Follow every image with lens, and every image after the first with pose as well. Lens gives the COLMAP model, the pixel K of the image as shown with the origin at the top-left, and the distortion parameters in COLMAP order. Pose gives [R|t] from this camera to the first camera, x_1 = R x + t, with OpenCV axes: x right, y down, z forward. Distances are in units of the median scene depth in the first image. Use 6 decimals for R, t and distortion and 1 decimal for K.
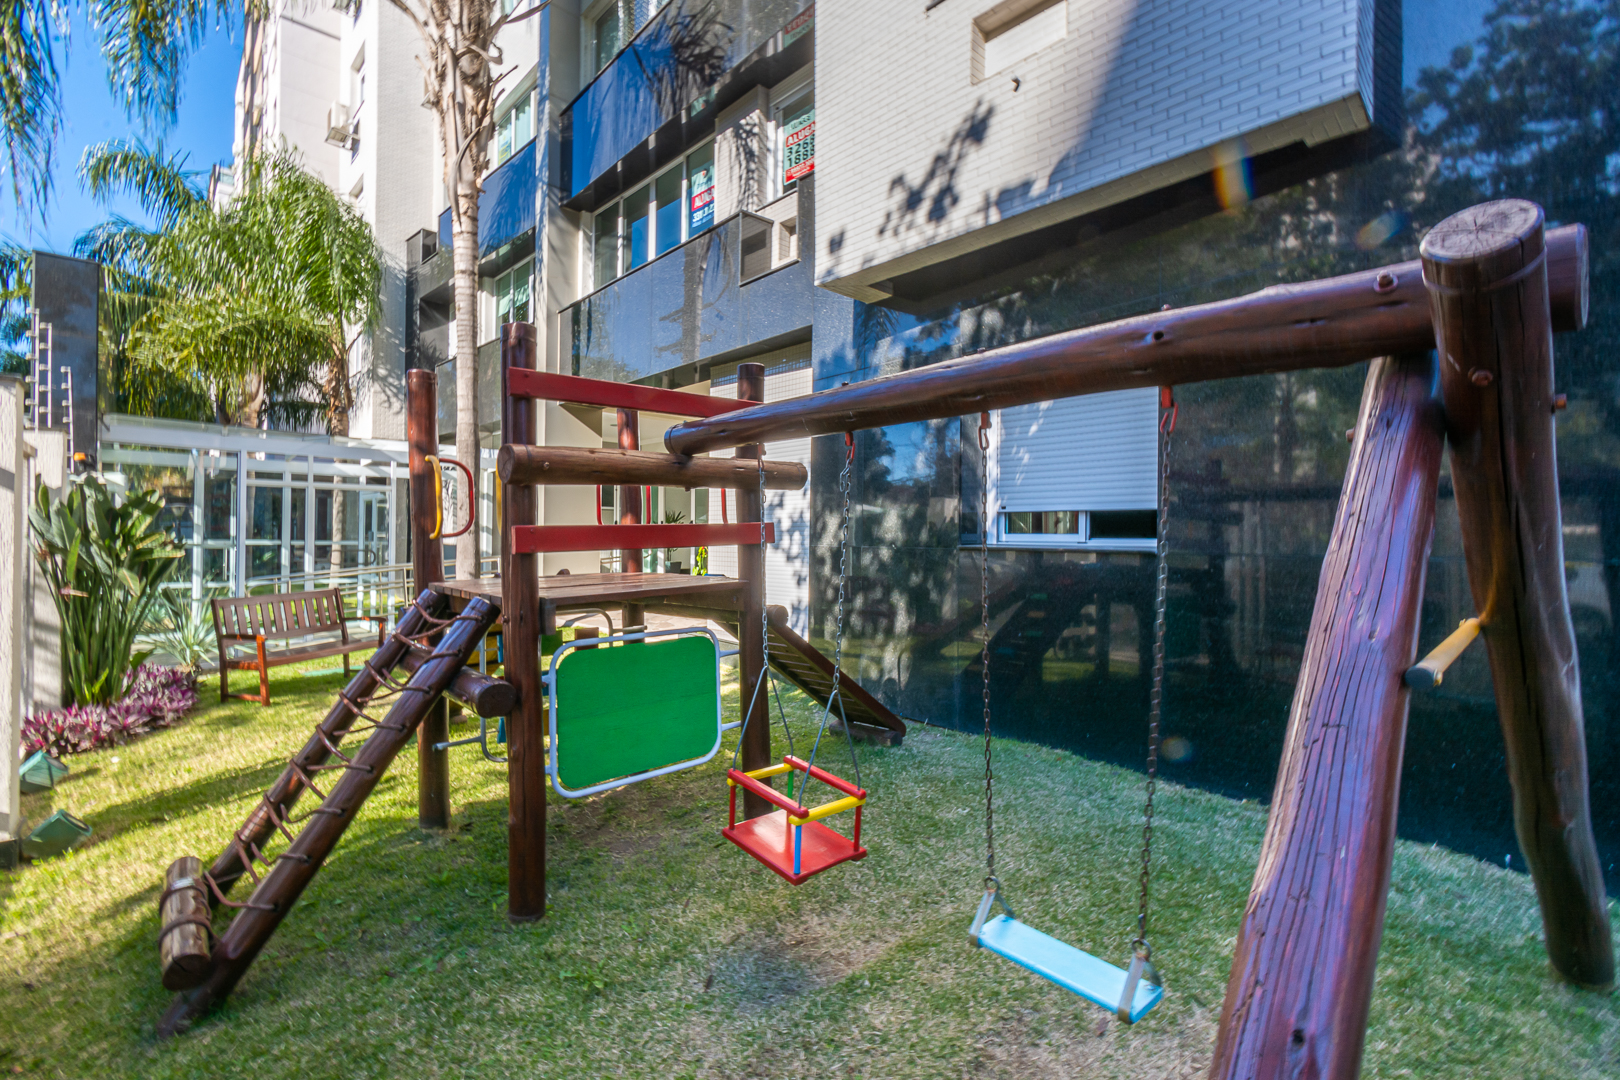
lens RADIAL K [[721.7, 0, 810.0], [0, 721.7, 529.1], [0, 0, 1]] dist [0.000715, 0.000092]
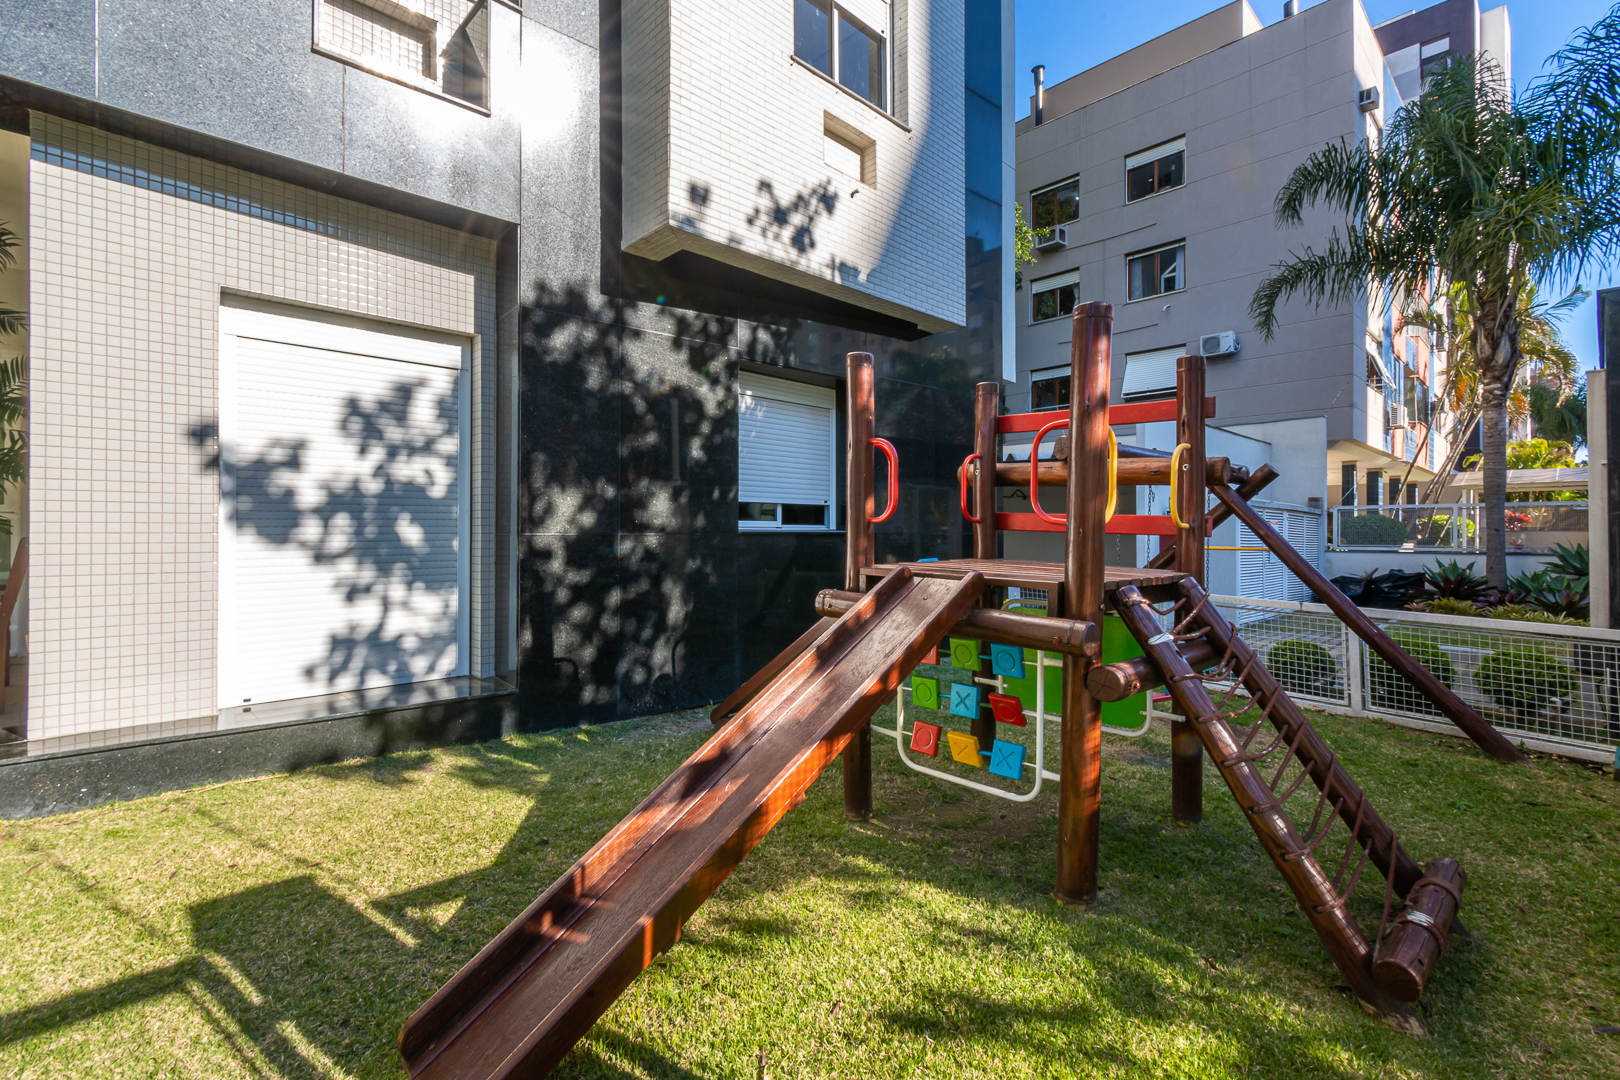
lens RADIAL K [[721.7, 0, 810.0], [0, 721.7, 529.1], [0, 0, 1]] dist [0.000715, 0.000092]
pose [[-0.011855, -0.000992, 0.999929, -0.818105], [-0.008434, 0.999964, 0.000892, 0.017256], [-0.999894, -0.008423, -0.011863, 0.822354]]
